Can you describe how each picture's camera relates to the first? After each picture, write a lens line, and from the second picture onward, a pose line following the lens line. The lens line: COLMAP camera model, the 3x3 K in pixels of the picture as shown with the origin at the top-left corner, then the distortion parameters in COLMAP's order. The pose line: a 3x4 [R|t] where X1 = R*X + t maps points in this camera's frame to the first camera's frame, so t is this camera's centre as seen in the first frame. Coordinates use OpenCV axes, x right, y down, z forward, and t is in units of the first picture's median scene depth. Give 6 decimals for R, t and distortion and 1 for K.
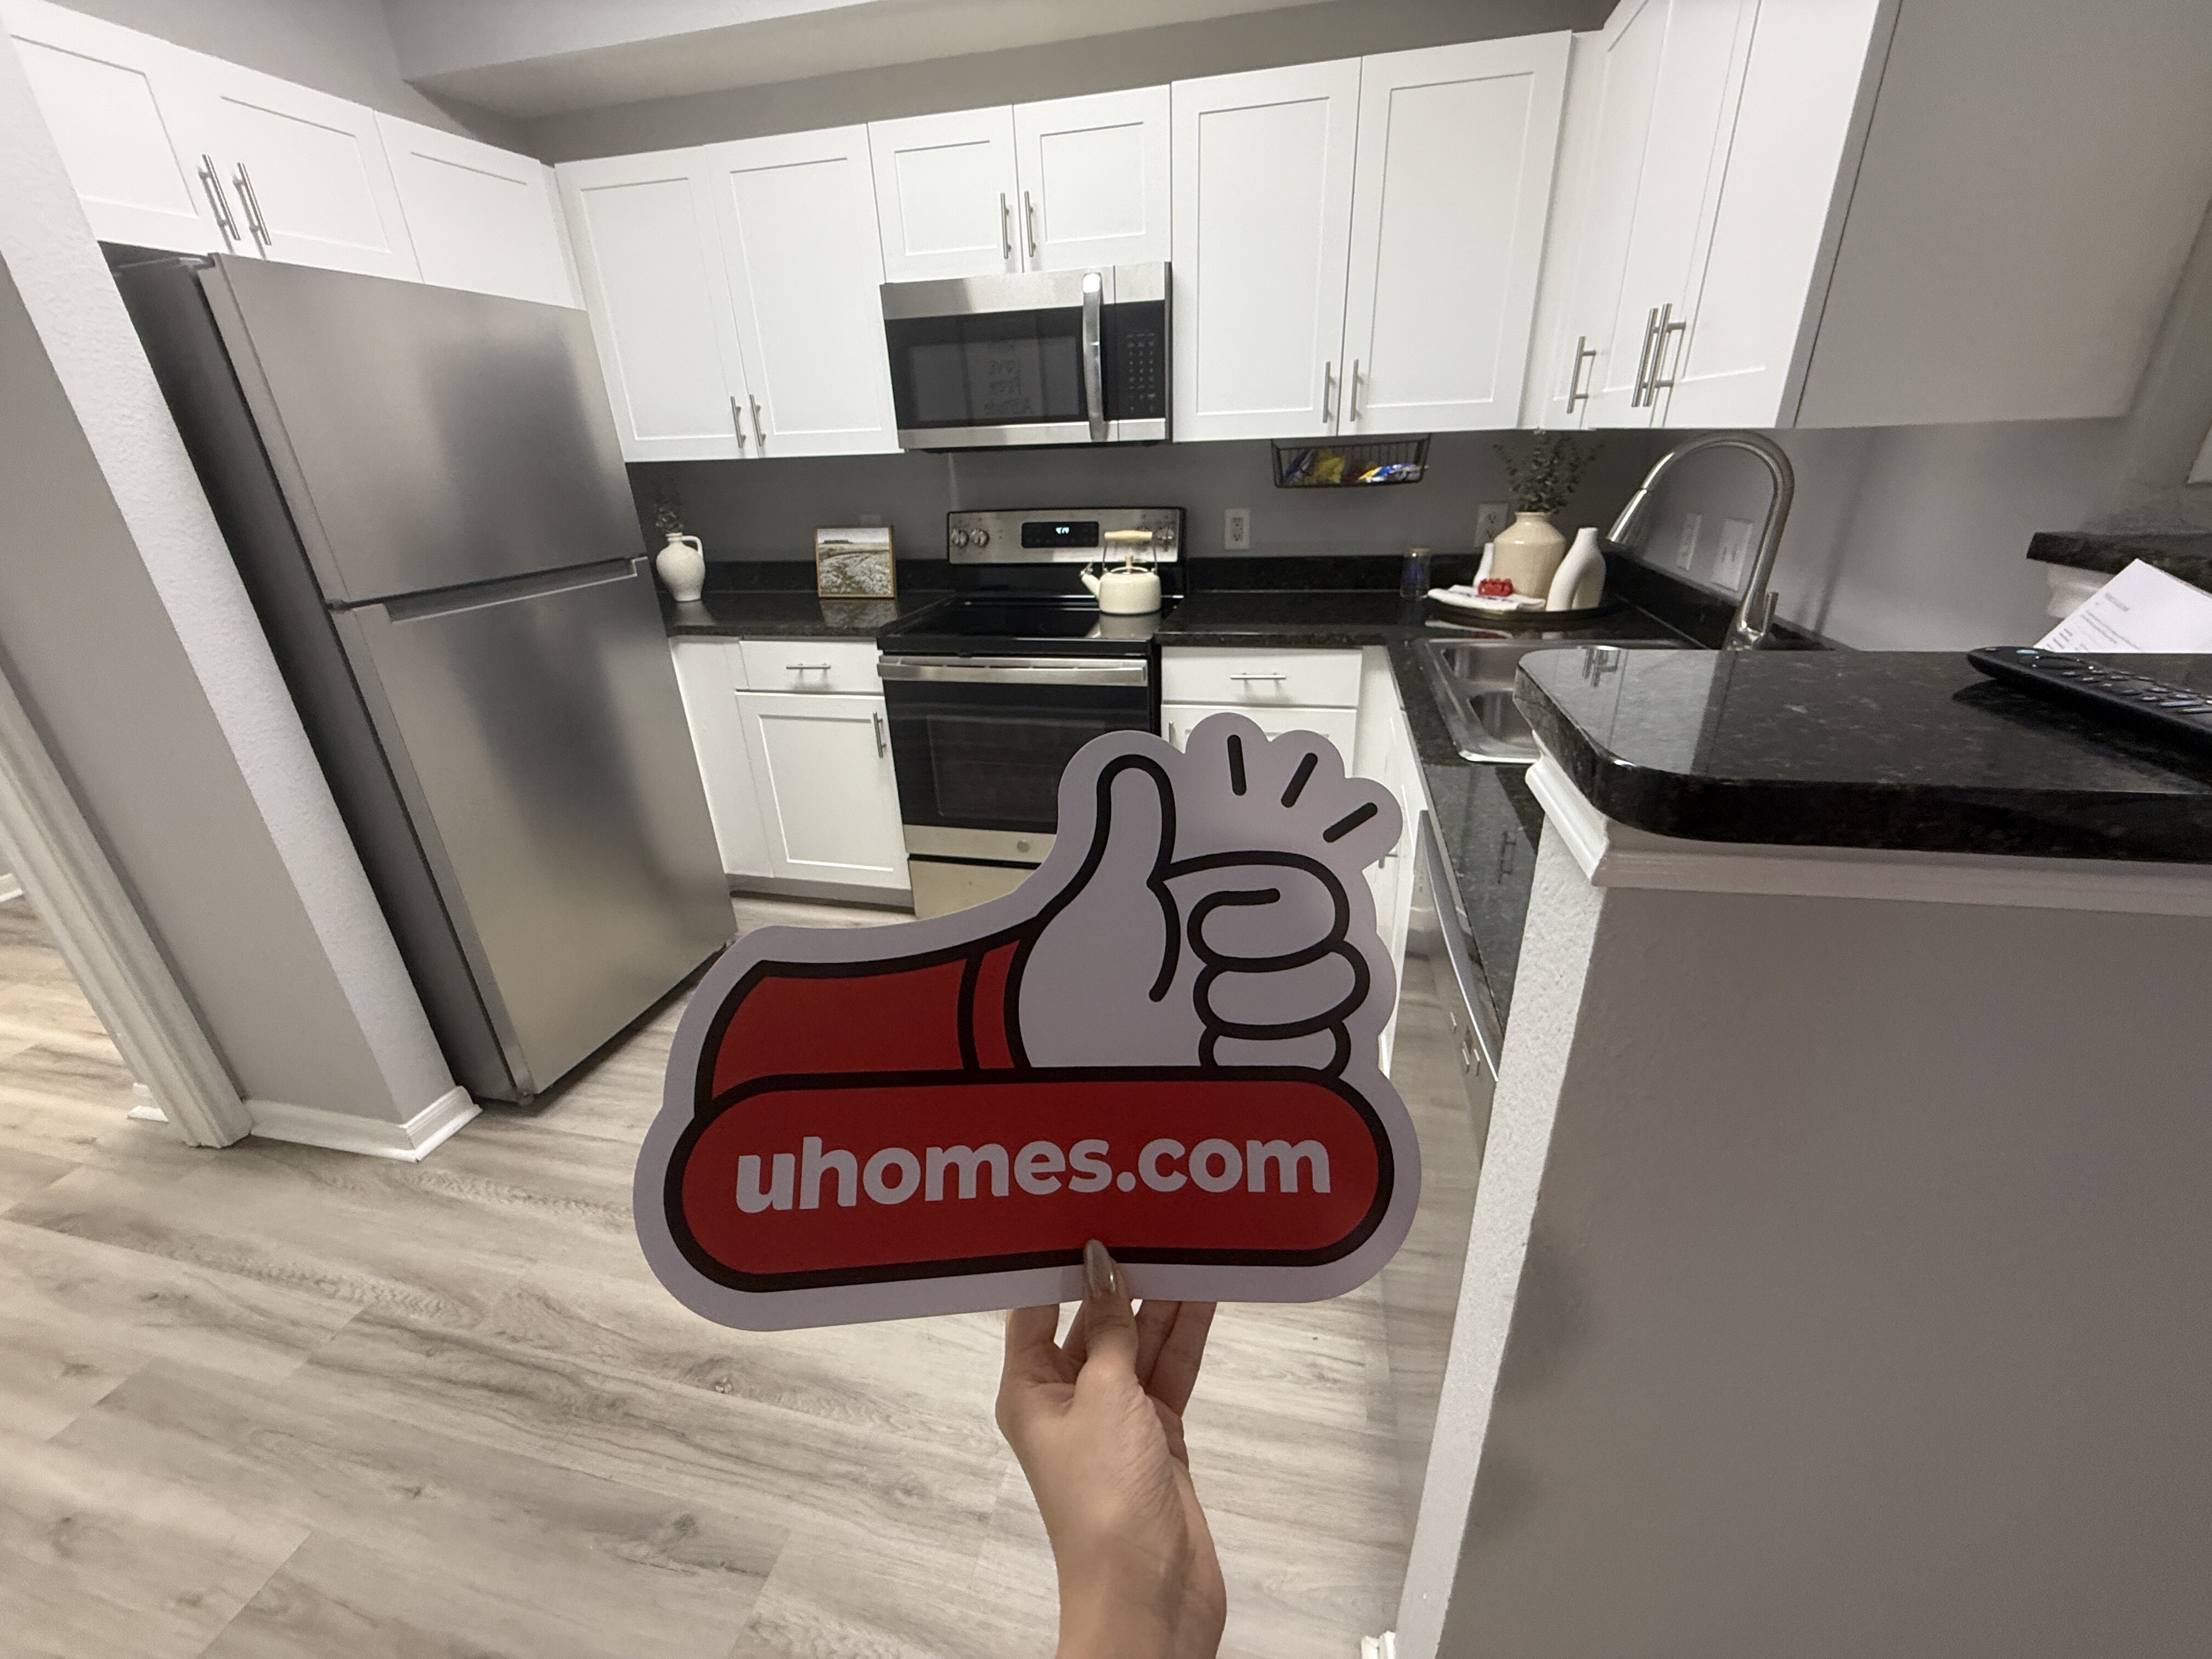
lens RADIAL K [[883.4, 0, 1106.0], [0, 883.4, 829.5], [0, 0, 1]] dist [-0.001169, 0.000192]
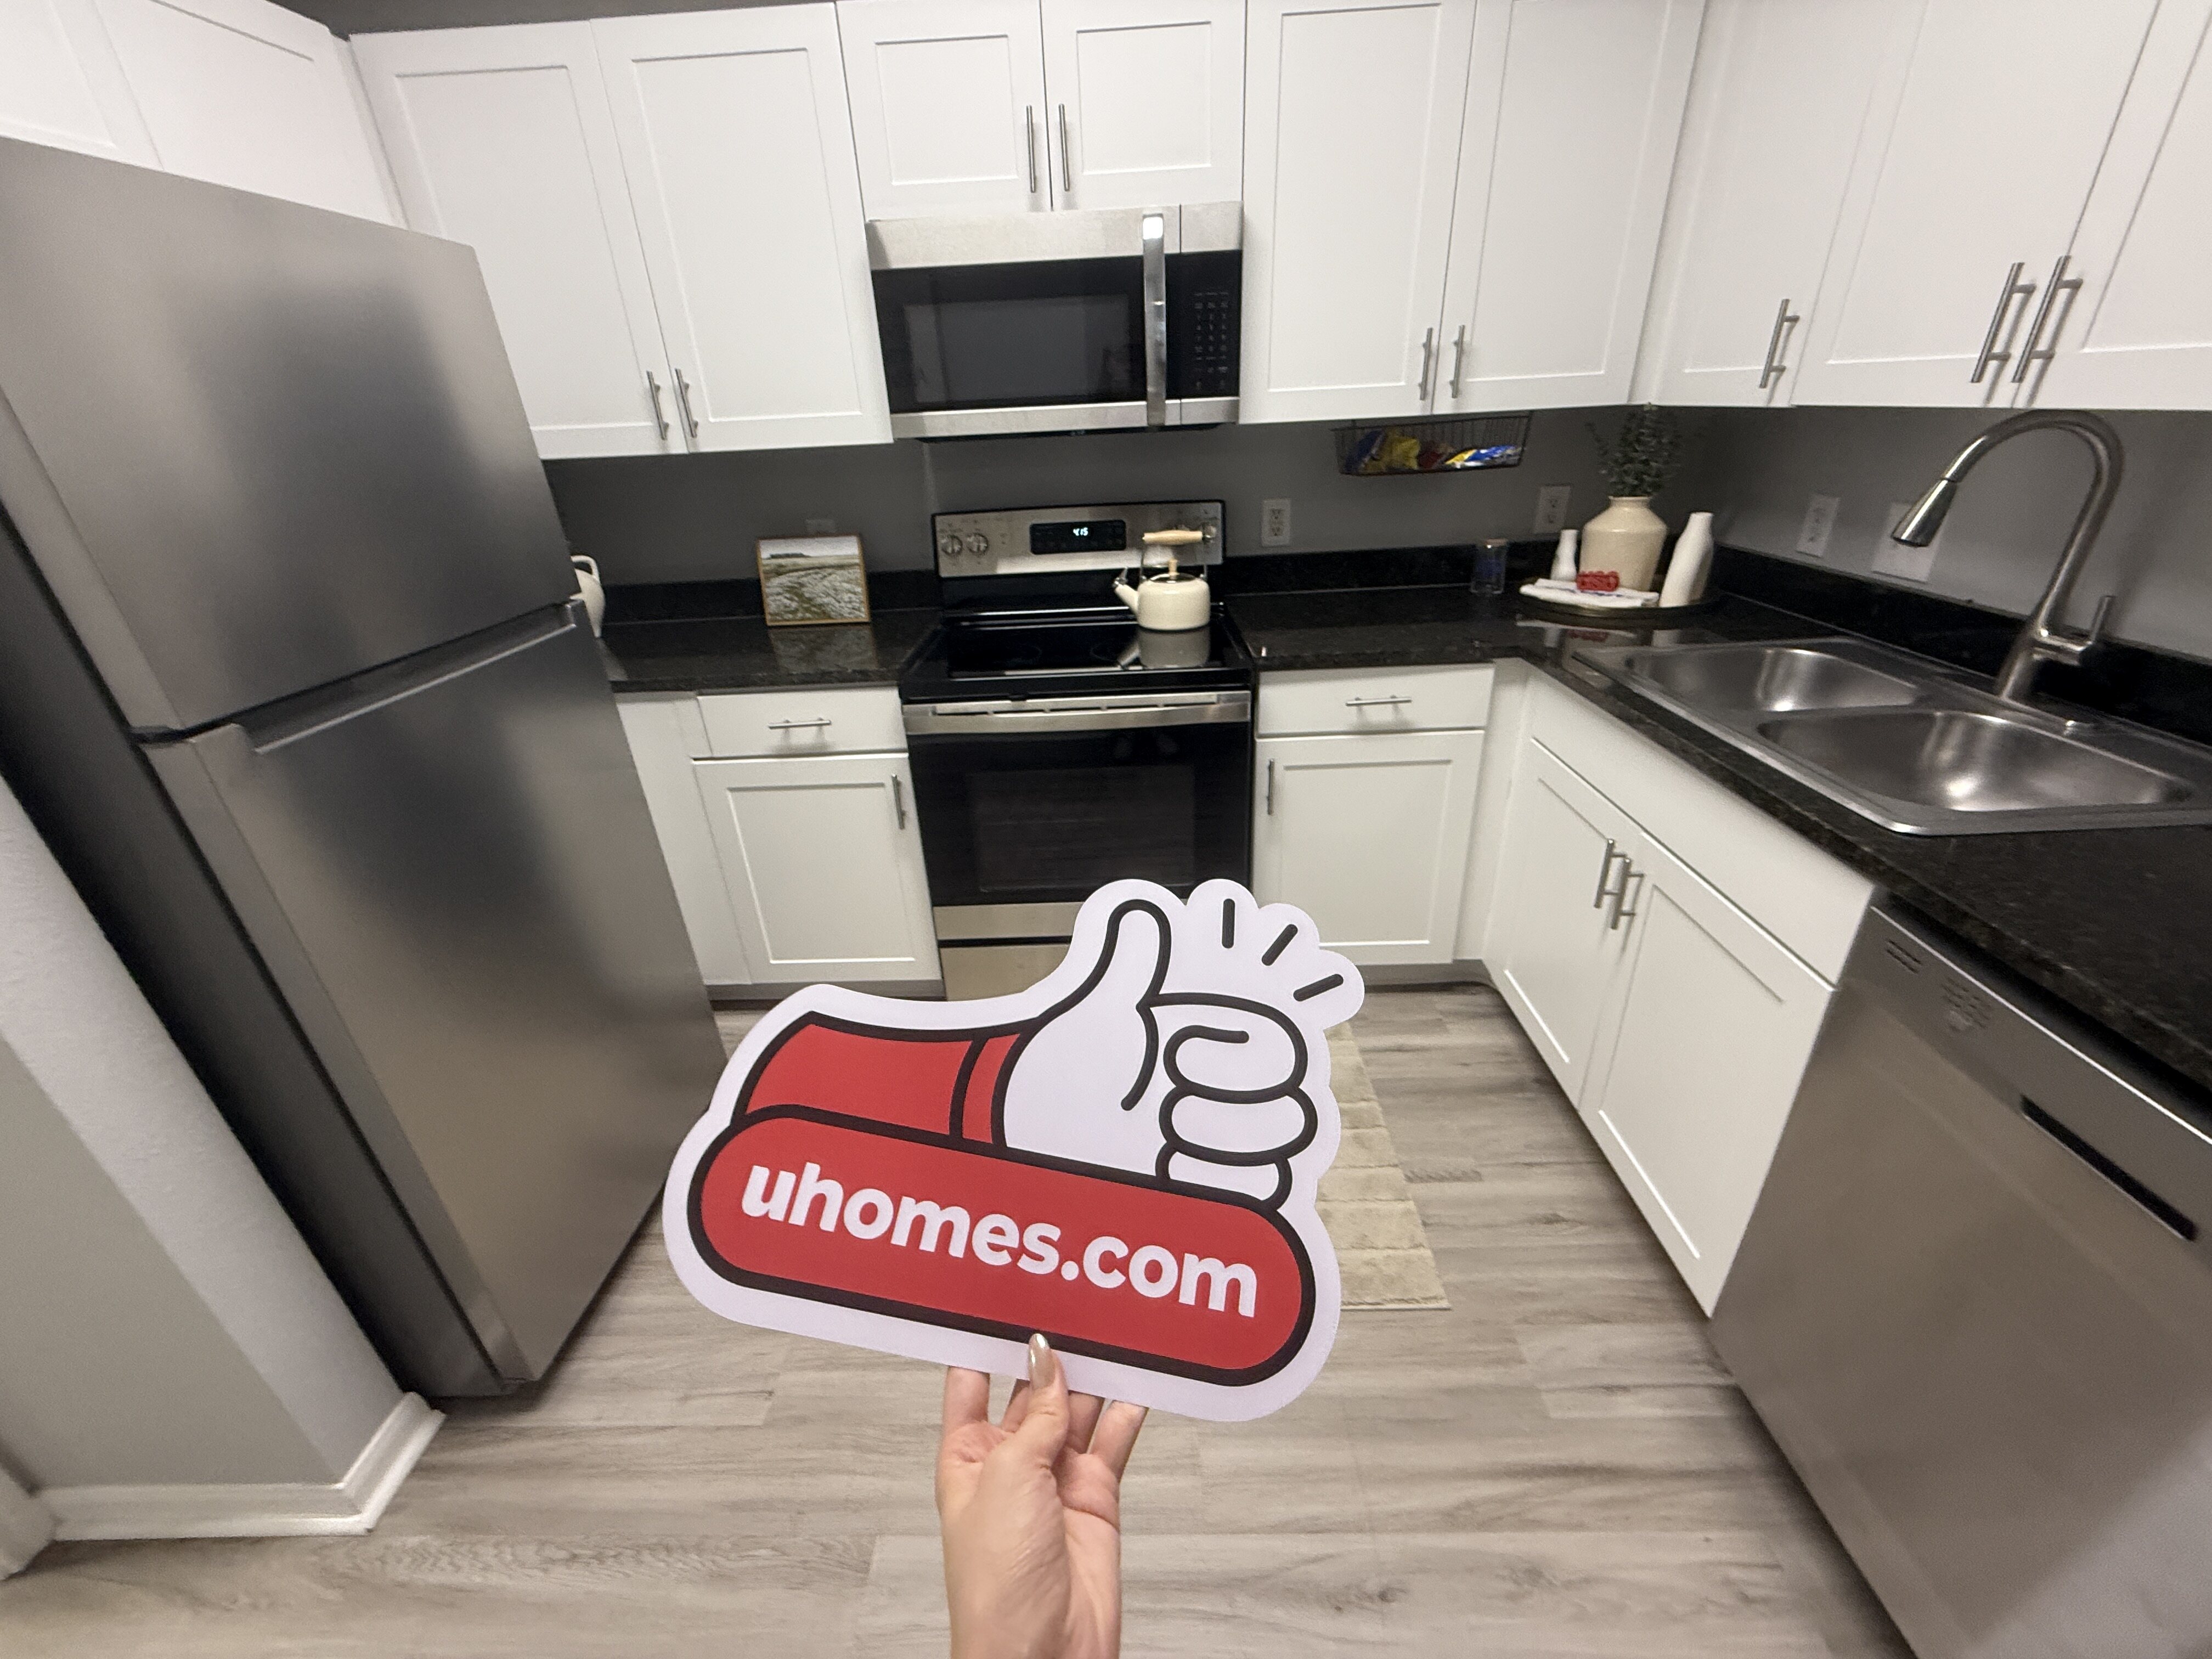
lens RADIAL K [[883.4, 0, 1106.0], [0, 883.4, 829.5], [0, 0, 1]] dist [-0.001169, 0.000192]
pose [[0.976796, -0.102518, 0.188043, -0.242171], [0.097175, 0.994563, 0.037442, -0.100180], [-0.190859, -0.018300, 0.981447, 0.194911]]
